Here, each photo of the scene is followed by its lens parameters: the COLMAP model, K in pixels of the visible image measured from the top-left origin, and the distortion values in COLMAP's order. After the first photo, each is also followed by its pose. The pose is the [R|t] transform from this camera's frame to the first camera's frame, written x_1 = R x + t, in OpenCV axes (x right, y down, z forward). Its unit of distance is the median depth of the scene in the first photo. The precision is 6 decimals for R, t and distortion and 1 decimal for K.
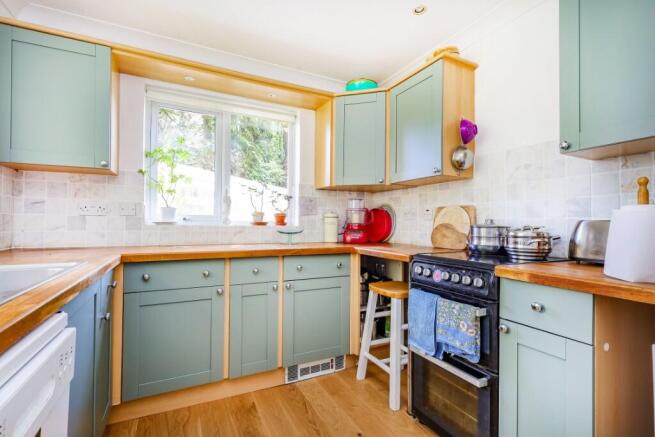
lens RADIAL K [[310.3, 0, 331.1], [0, 310.3, 217.2], [0, 0, 1]] dist [0.000855, -0.000298]
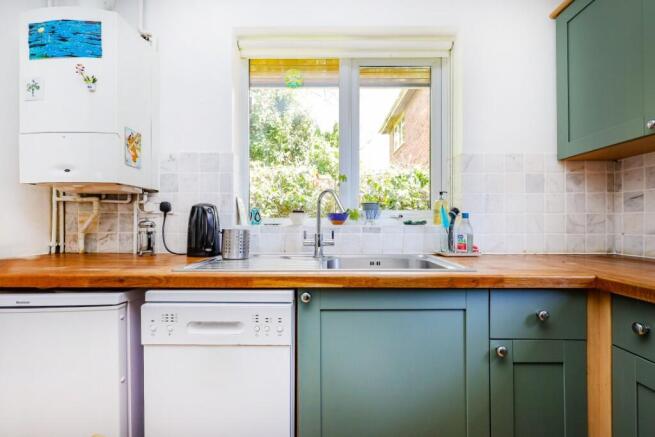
lens RADIAL K [[310.3, 0, 326.0], [0, 310.3, 224.4], [0, 0, 1]] dist [0.000855, -0.000298]
pose [[-0.464401, 0.006347, -0.885602, 0.078747], [0.013004, 0.999915, 0.000347, 0.008570], [0.885530, -0.011356, -0.464444, 0.571502]]
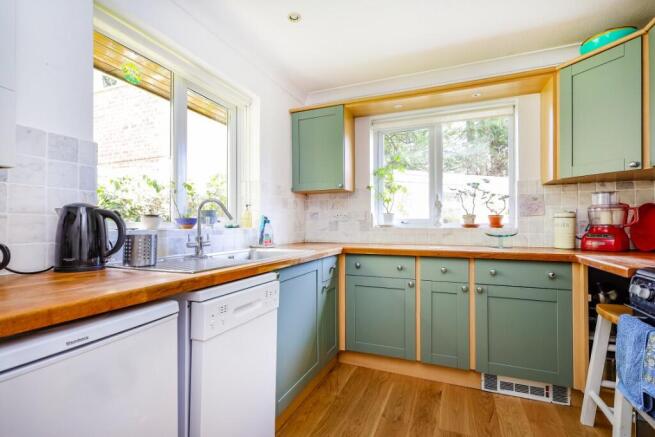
lens RADIAL K [[310.3, 0, 326.1], [0, 310.3, 219.9], [0, 0, 1]] dist [0.000855, -0.000298]
pose [[0.644043, -0.020445, -0.764716, 0.277706], [0.020801, 0.999741, -0.009209, 0.001545], [0.764707, -0.009976, 0.644301, 0.001622]]
